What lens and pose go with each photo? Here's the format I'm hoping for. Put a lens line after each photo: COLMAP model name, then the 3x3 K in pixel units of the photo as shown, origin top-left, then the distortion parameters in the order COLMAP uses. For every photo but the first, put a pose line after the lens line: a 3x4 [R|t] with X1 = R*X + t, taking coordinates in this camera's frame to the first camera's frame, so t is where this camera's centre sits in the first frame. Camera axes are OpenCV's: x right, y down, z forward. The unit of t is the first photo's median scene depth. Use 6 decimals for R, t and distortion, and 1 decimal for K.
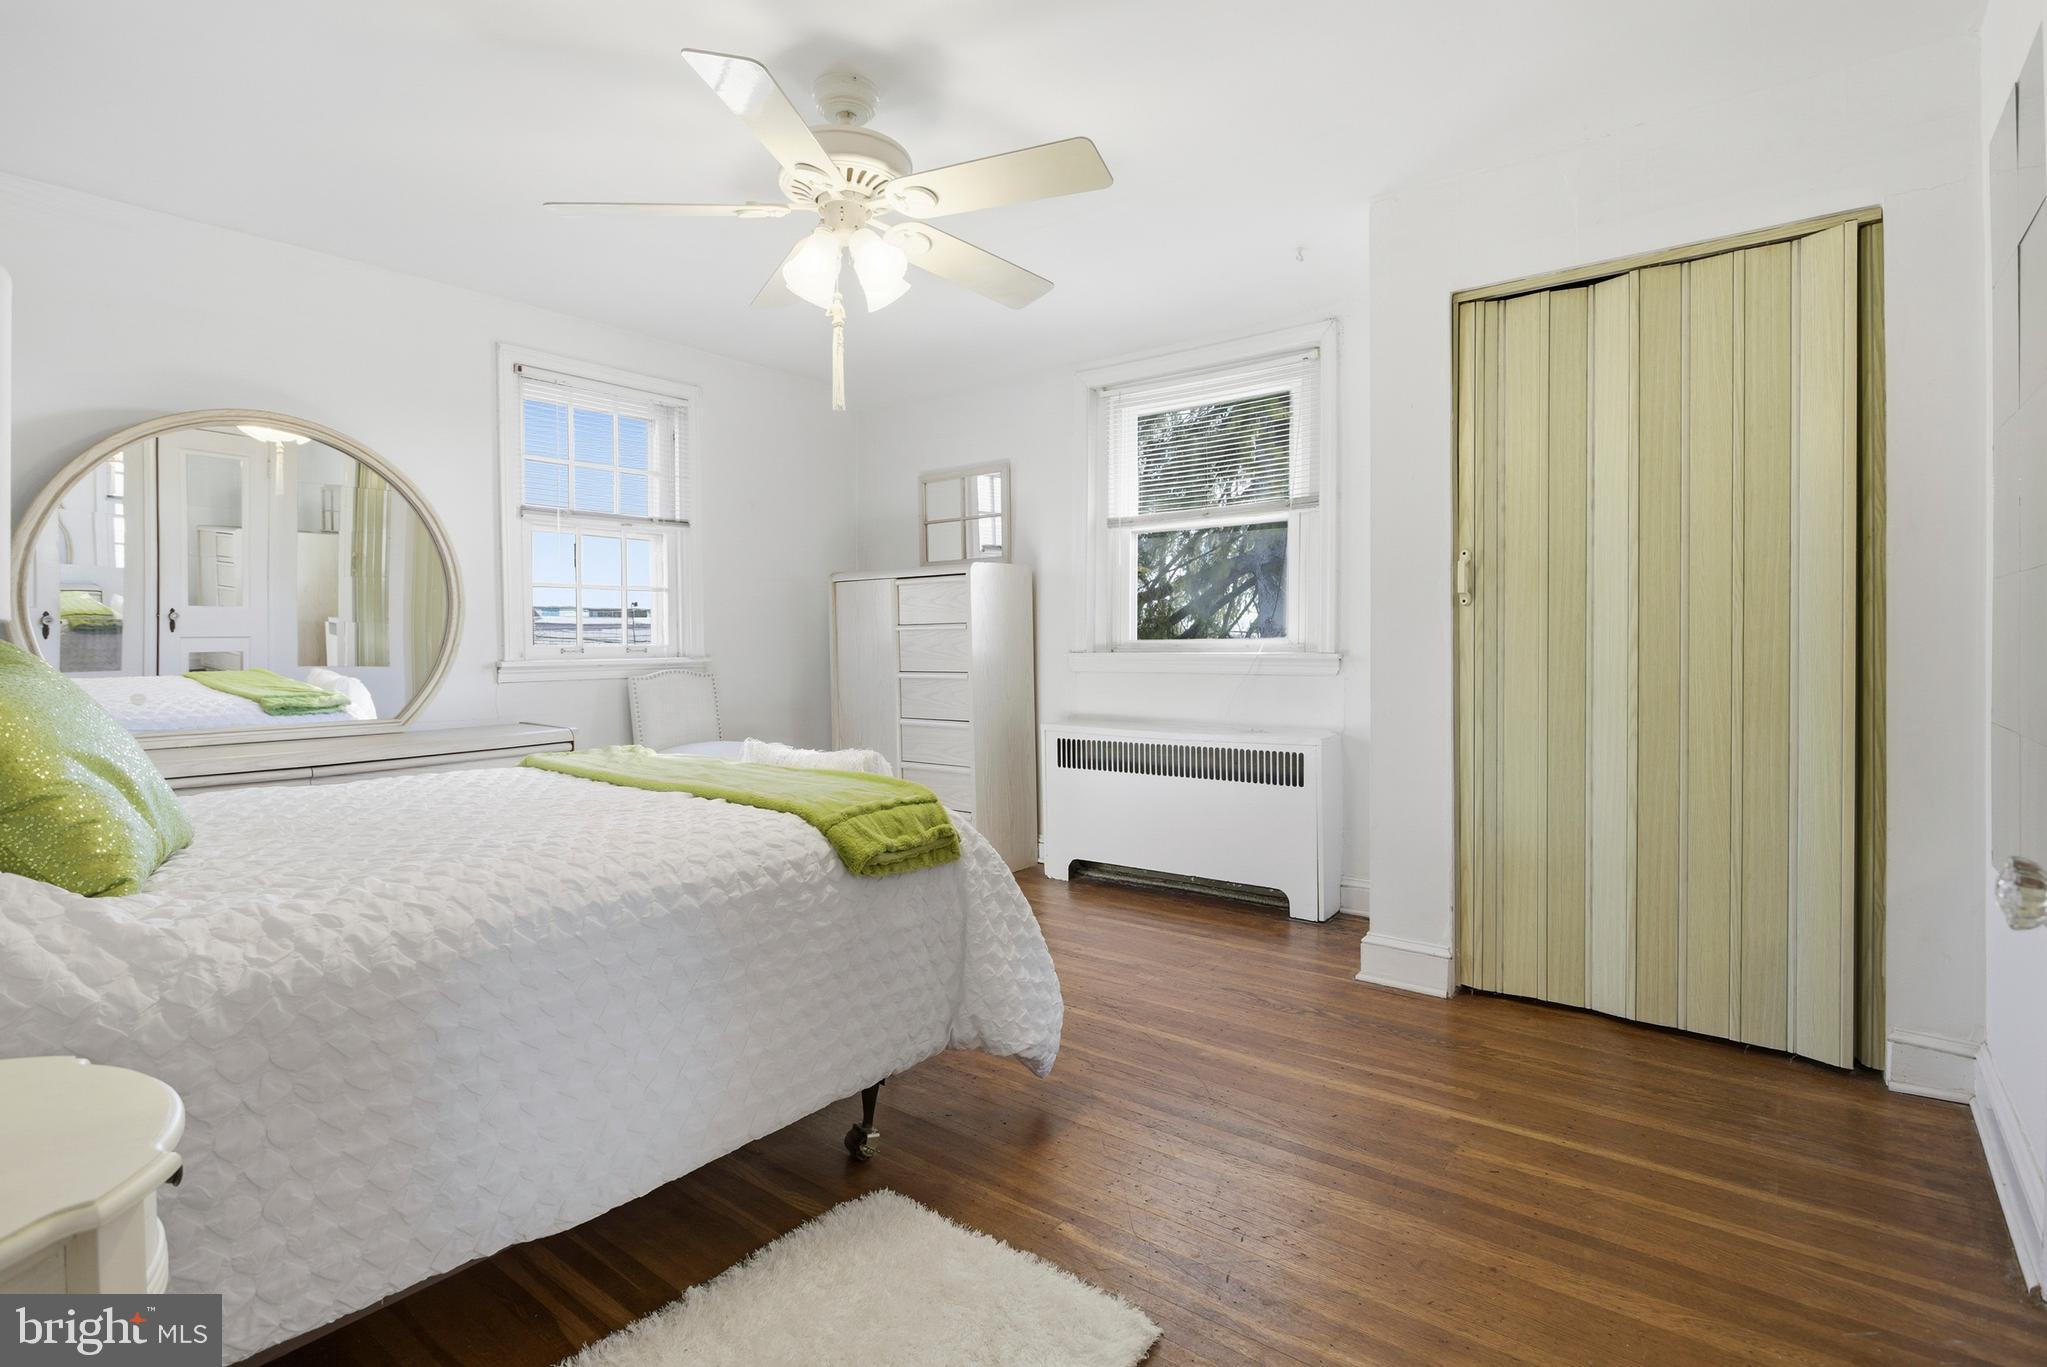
lens RADIAL K [[1000.1, 0, 1021.4], [0, 1000.1, 645.4], [0, 0, 1]] dist [-0.001043, 0.000021]
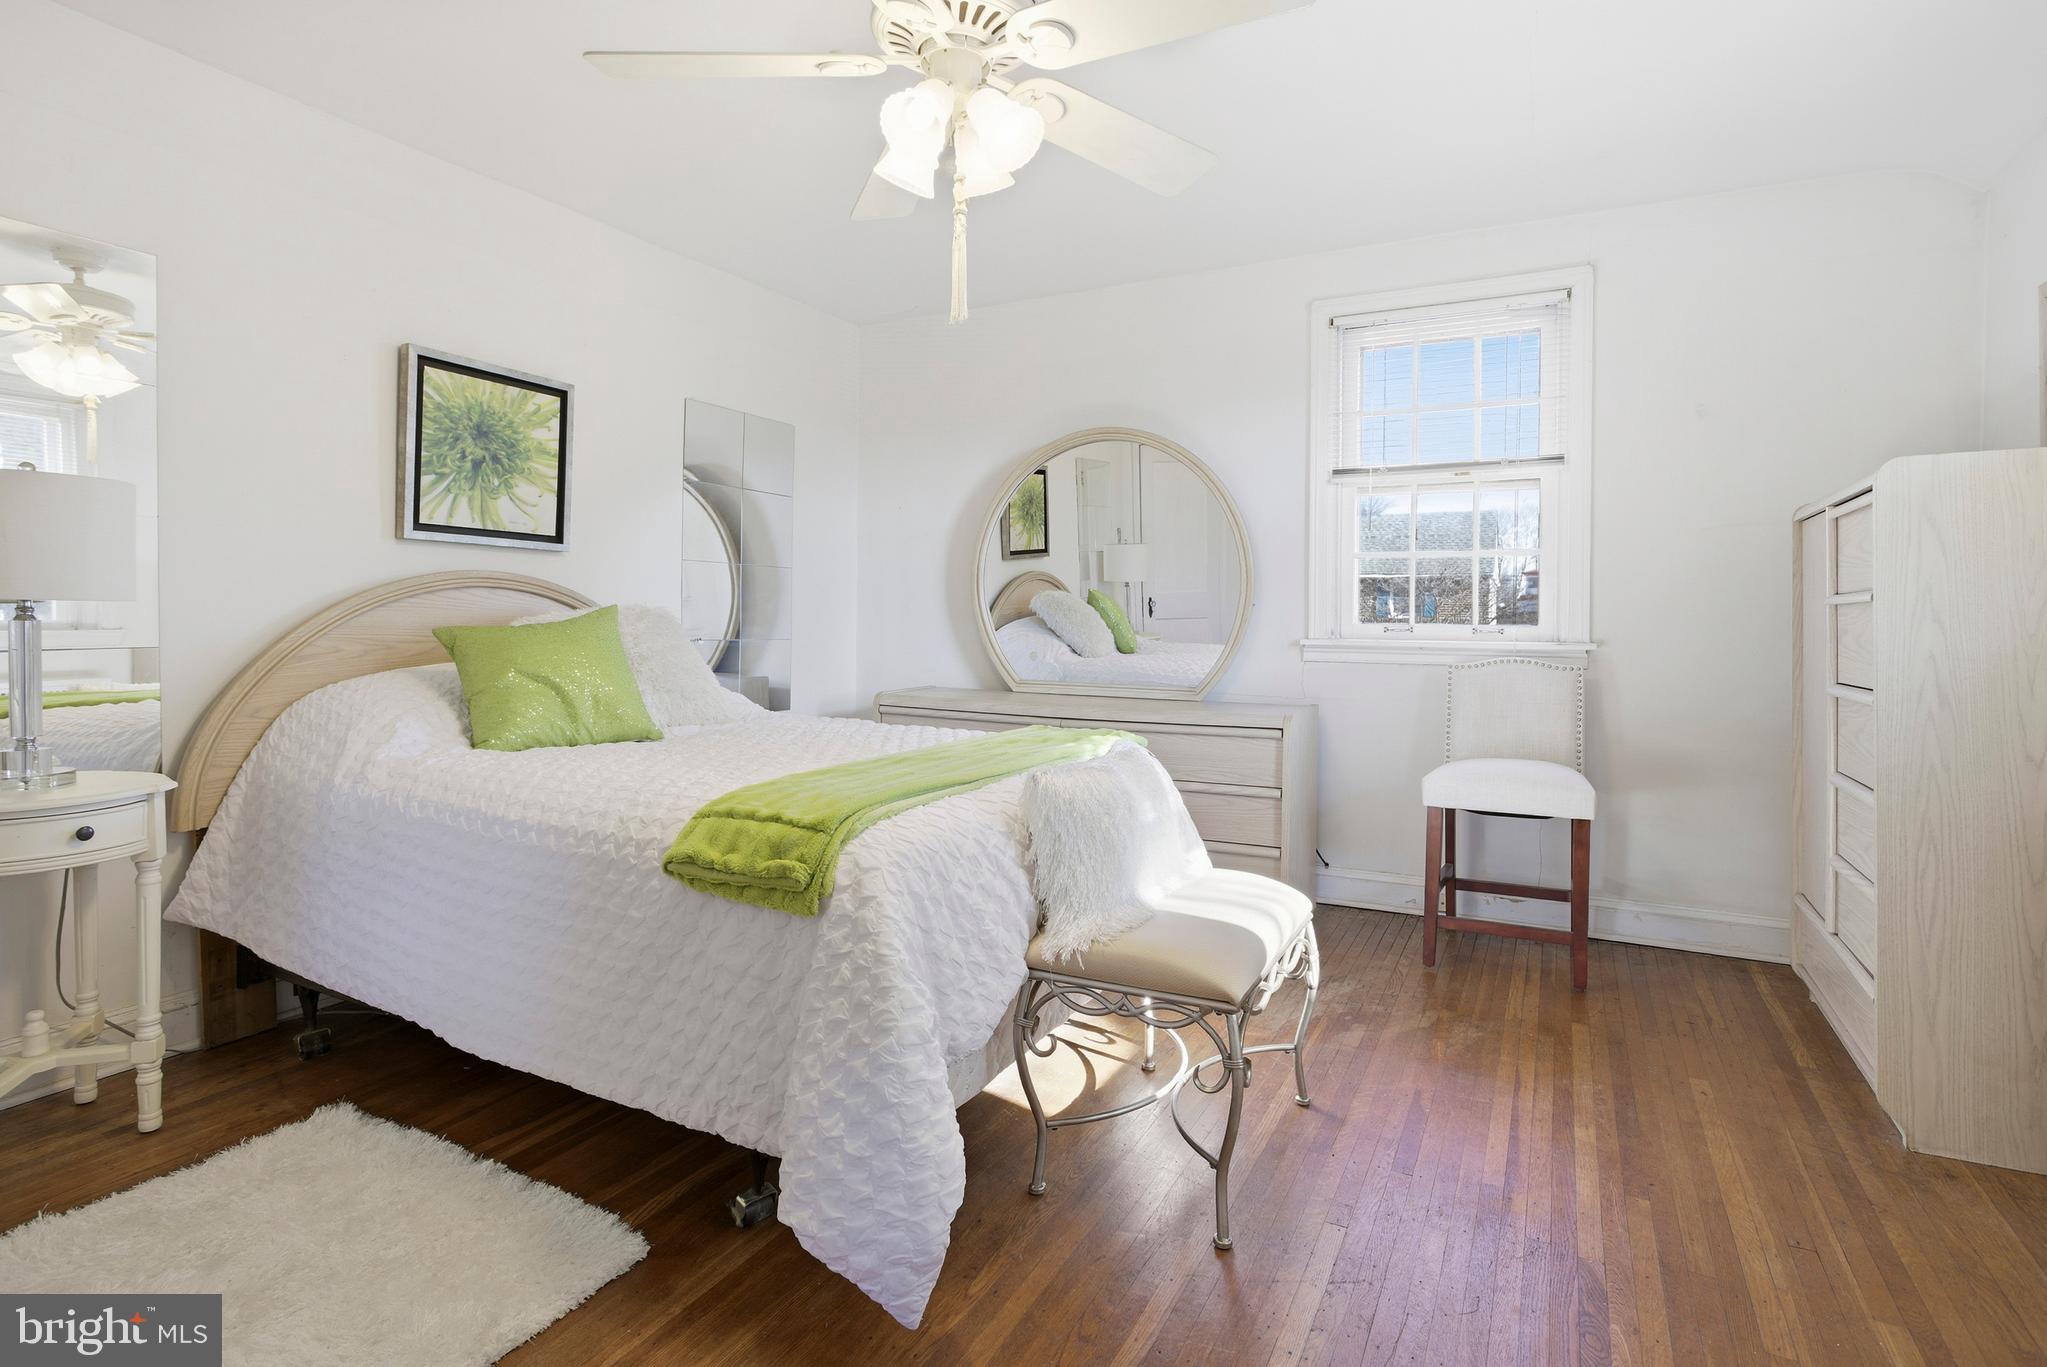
lens RADIAL K [[1000.1, 0, 1021.4], [0, 1000.1, 645.4], [0, 0, 1]] dist [-0.001043, 0.000021]
pose [[0.168658, 0.034922, -0.985056, 0.691449], [-0.014646, 0.999351, 0.032921, -0.009426], [0.985566, 0.008874, 0.169060, 1.058815]]
